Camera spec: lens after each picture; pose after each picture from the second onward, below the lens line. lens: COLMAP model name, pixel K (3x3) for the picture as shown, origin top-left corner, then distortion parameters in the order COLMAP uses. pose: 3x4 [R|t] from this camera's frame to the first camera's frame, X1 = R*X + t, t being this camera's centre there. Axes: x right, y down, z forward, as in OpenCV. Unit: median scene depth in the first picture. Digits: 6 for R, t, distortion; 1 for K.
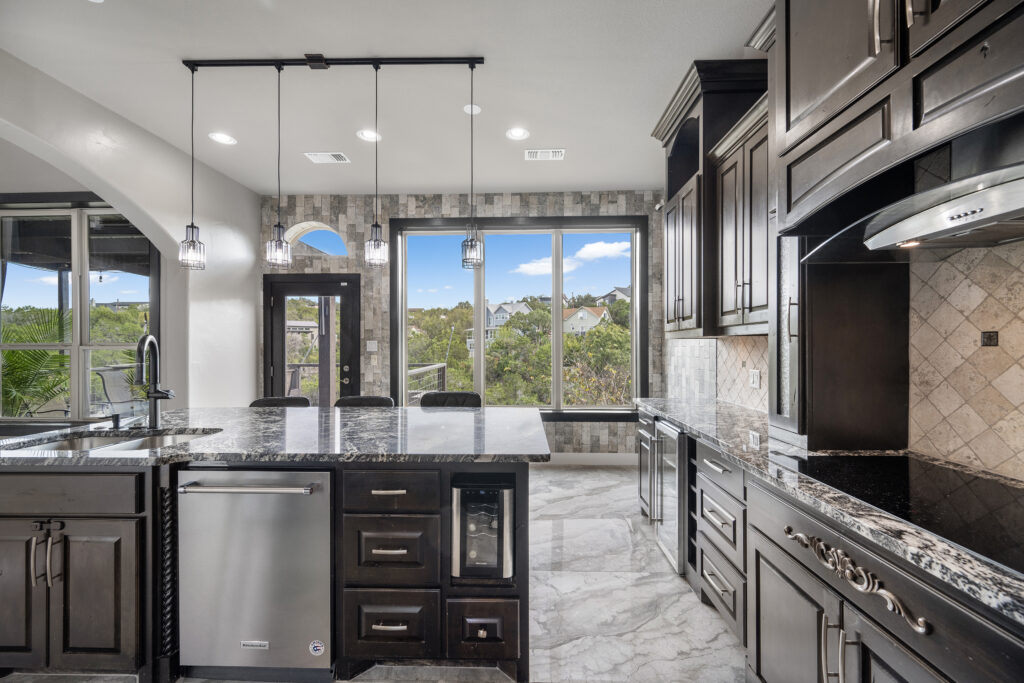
lens RADIAL K [[410.7, 0, 512.0], [0, 410.7, 346.8], [0, 0, 1]] dist [-0.000649, 0.000003]
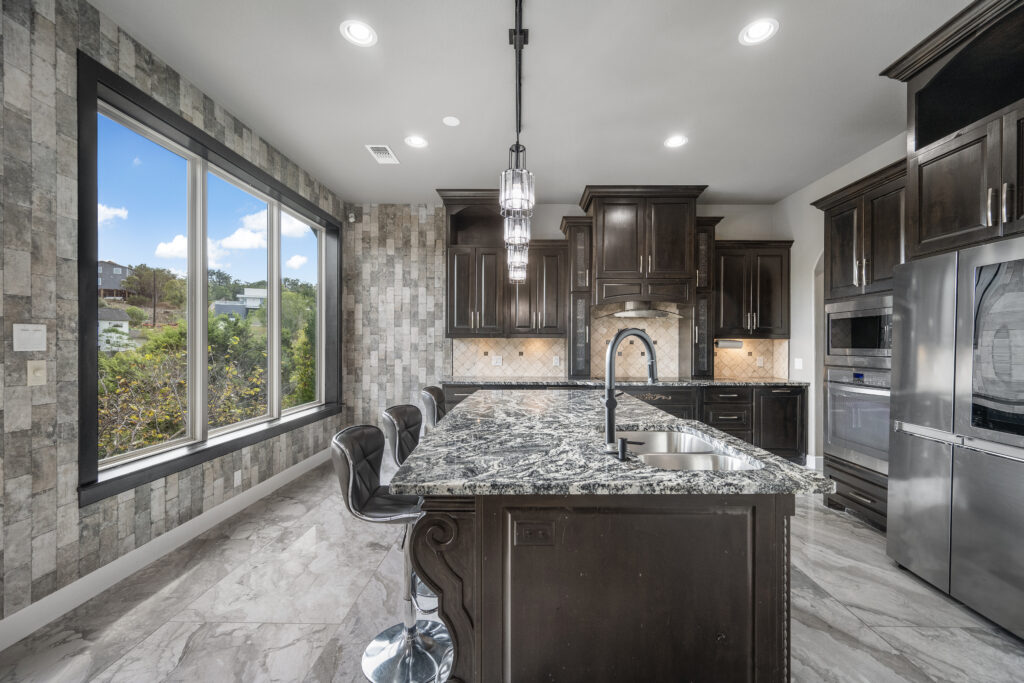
lens RADIAL K [[413.8, 0, 512.1], [0, 413.8, 342.7], [0, 0, 1]] dist [-0.001413, 0.000159]
pose [[-0.006532, 0.005164, 0.999965, -0.747200], [-0.003491, 0.999980, -0.005187, 0.003101], [-0.999973, -0.003525, -0.006514, 0.539575]]
